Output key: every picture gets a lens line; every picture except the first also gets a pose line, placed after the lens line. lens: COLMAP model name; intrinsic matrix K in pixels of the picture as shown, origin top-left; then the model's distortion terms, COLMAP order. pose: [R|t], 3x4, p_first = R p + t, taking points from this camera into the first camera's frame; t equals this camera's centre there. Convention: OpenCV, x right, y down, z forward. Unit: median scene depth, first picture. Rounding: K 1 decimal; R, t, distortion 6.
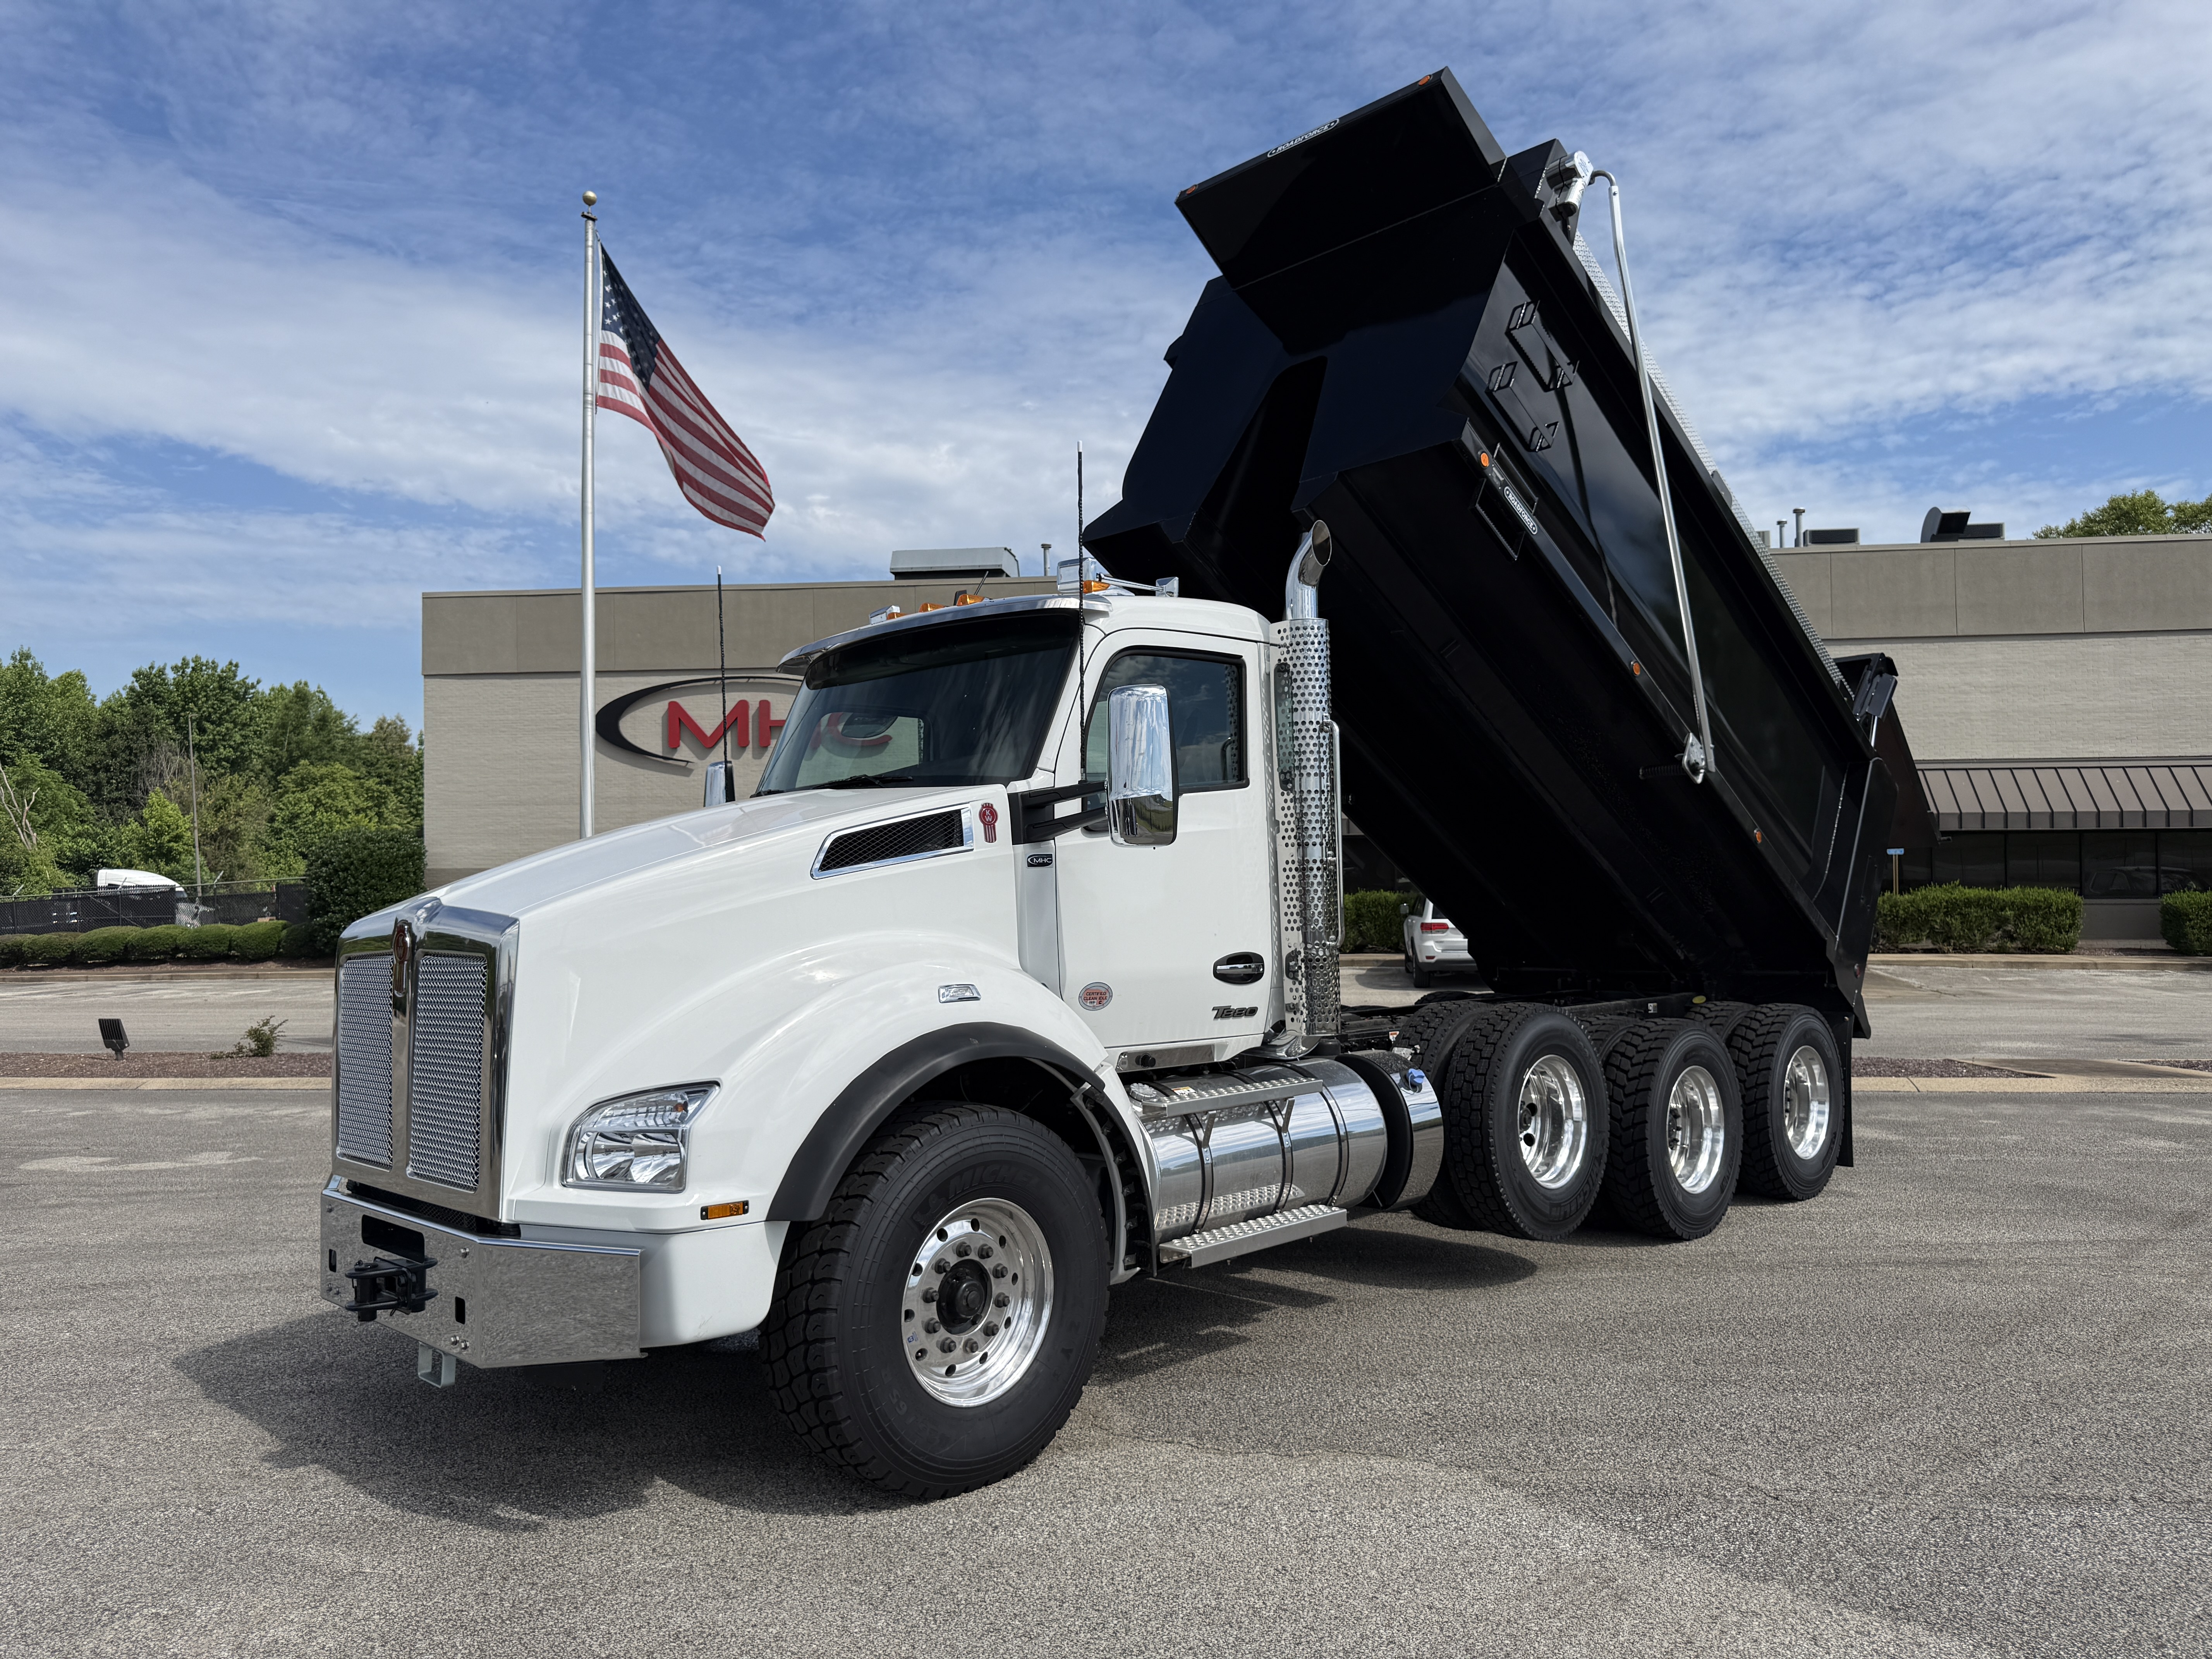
lens RADIAL K [[1571.9, 0, 1093.7], [0, 1571.9, 819.0], [0, 0, 1]] dist [0.051281, -0.020610]
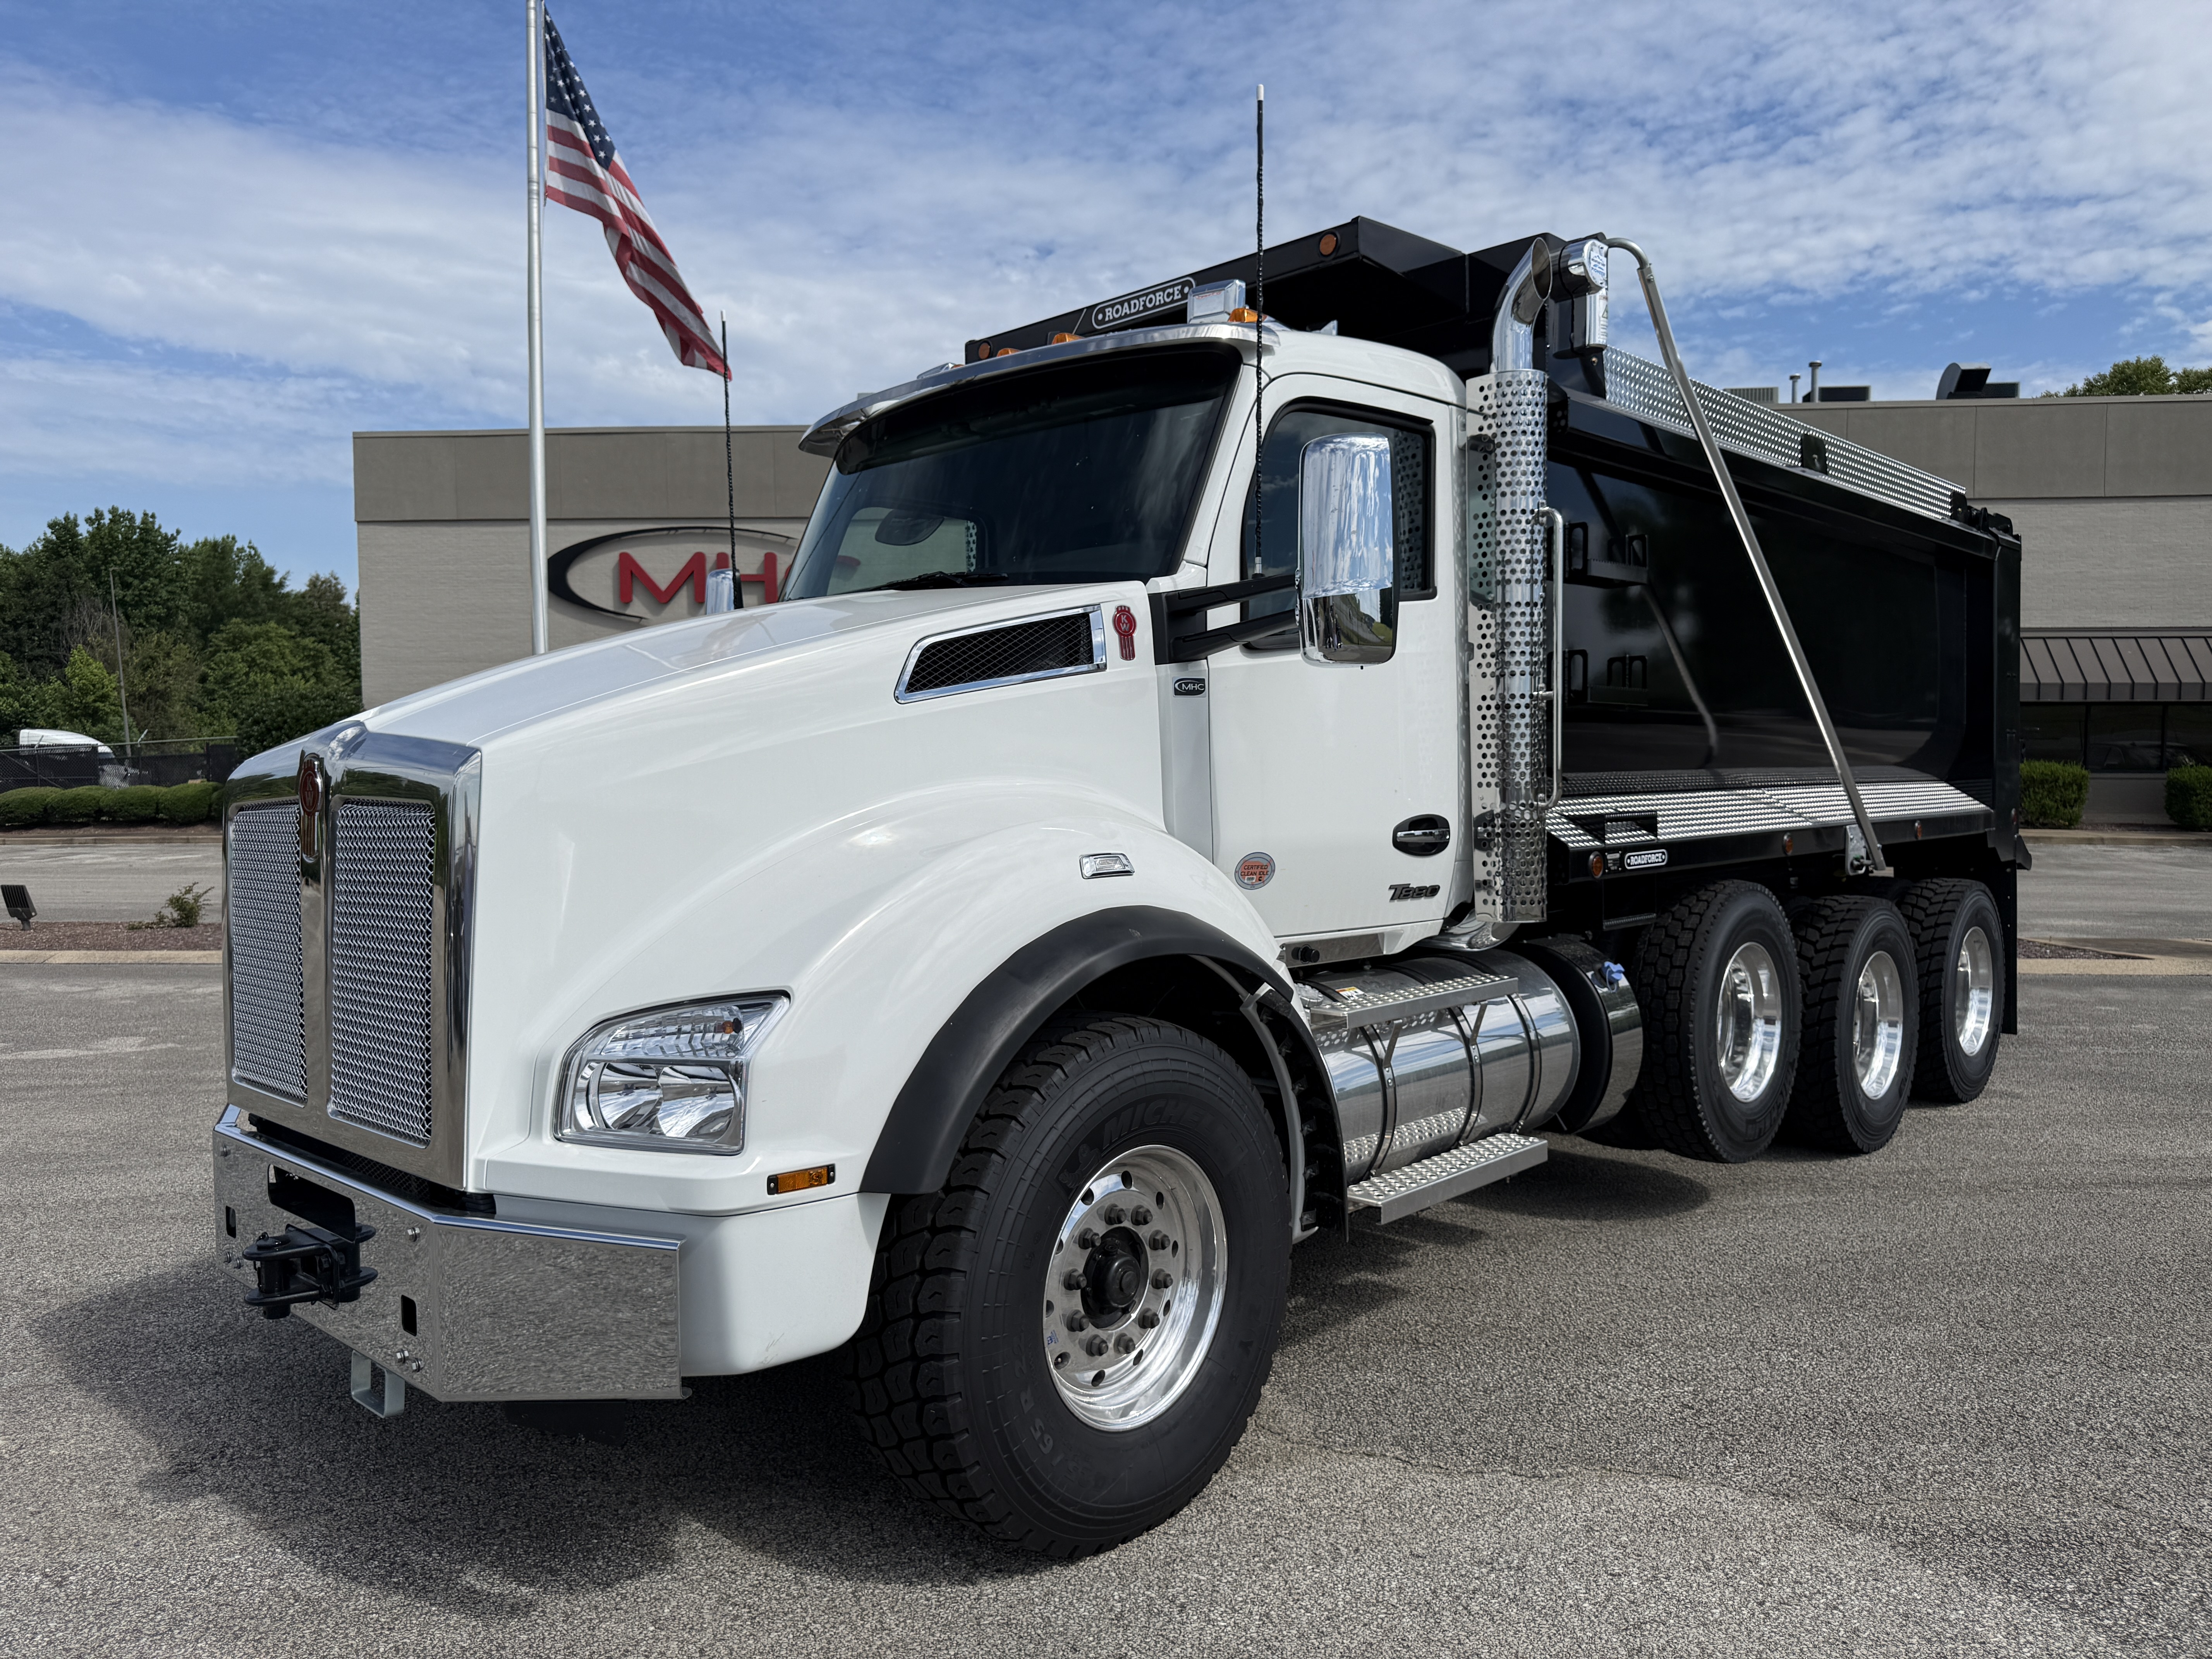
lens RADIAL K [[1571.9, 0, 1109.8], [0, 1571.9, 829.8], [0, 0, 1]] dist [0.051281, -0.020610]
pose [[0.999275, 0.006178, 0.037566, -0.094220], [-0.009448, 0.996118, 0.087518, 0.027900], [-0.036879, -0.087809, 0.995454, 0.246605]]
